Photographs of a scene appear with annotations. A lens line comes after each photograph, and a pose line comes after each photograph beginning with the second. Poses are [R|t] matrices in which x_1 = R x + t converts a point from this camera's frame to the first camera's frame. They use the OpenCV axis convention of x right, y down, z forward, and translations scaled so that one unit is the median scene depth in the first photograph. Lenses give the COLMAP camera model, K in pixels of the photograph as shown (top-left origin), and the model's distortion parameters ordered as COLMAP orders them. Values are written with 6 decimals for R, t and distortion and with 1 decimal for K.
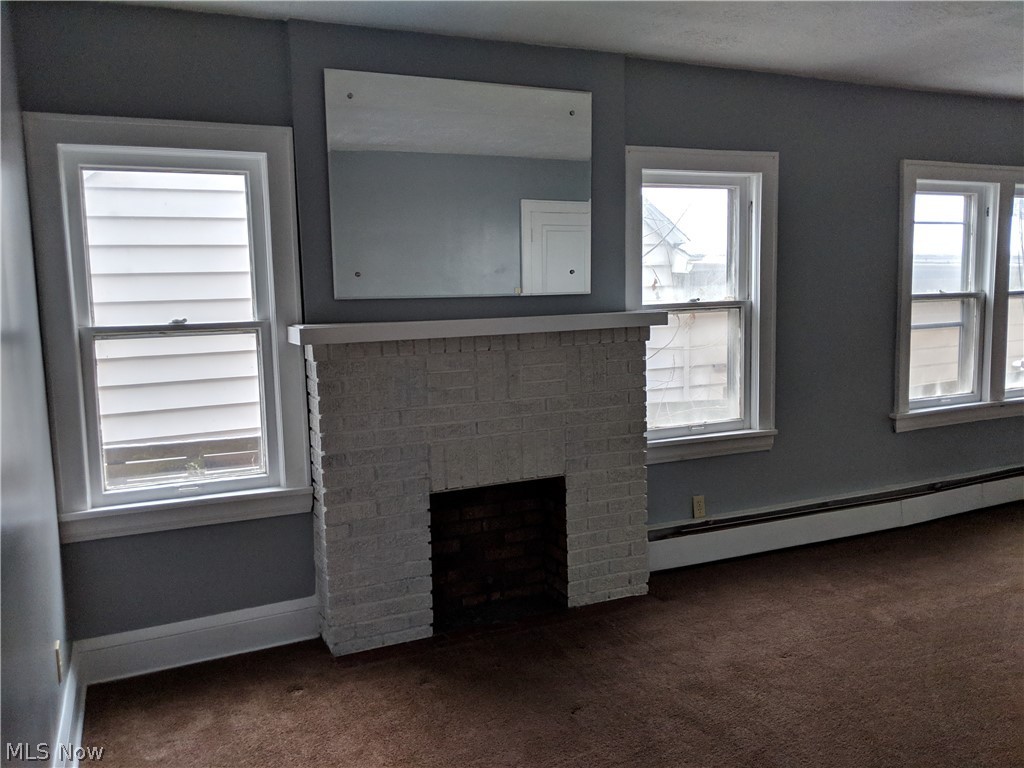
lens RADIAL K [[803.7, 0, 519.6], [0, 803.7, 393.1], [0, 0, 1]] dist [0.059164, -0.124661]
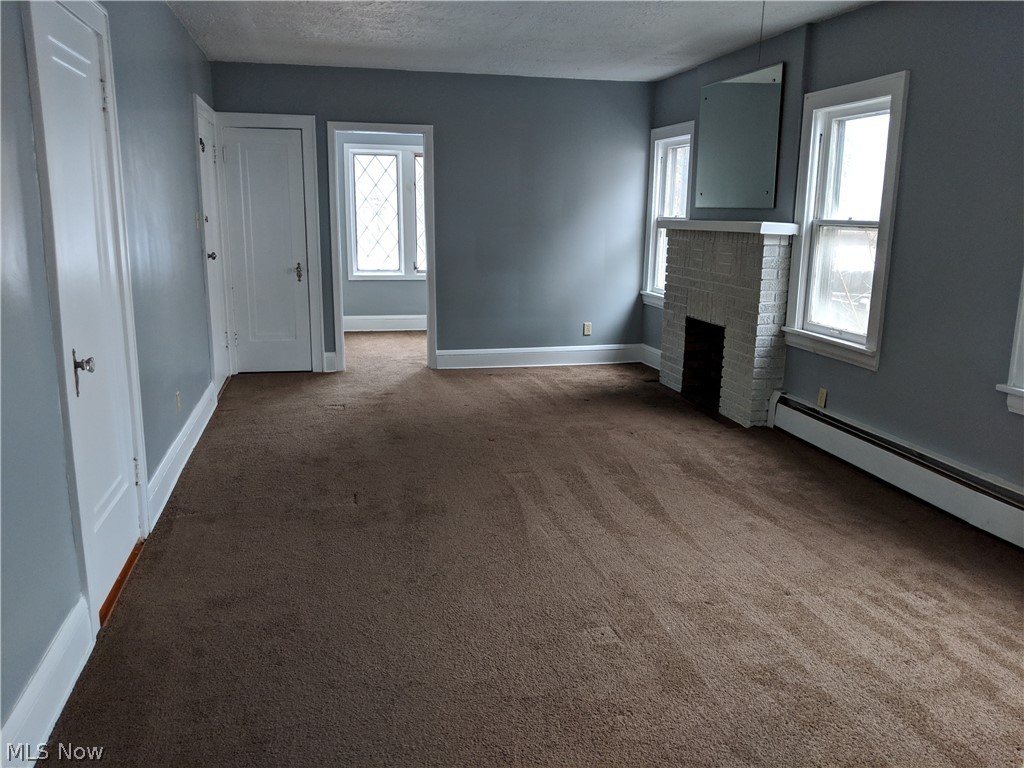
lens RADIAL K [[803.7, 0, 544.0], [0, 803.7, 402.8], [0, 0, 1]] dist [0.059164, -0.124661]
pose [[-0.155006, 0.249695, -0.955837, 1.428799], [-0.146708, 0.950986, 0.272219, -0.114636], [0.976960, 0.182425, -0.110776, 0.747773]]
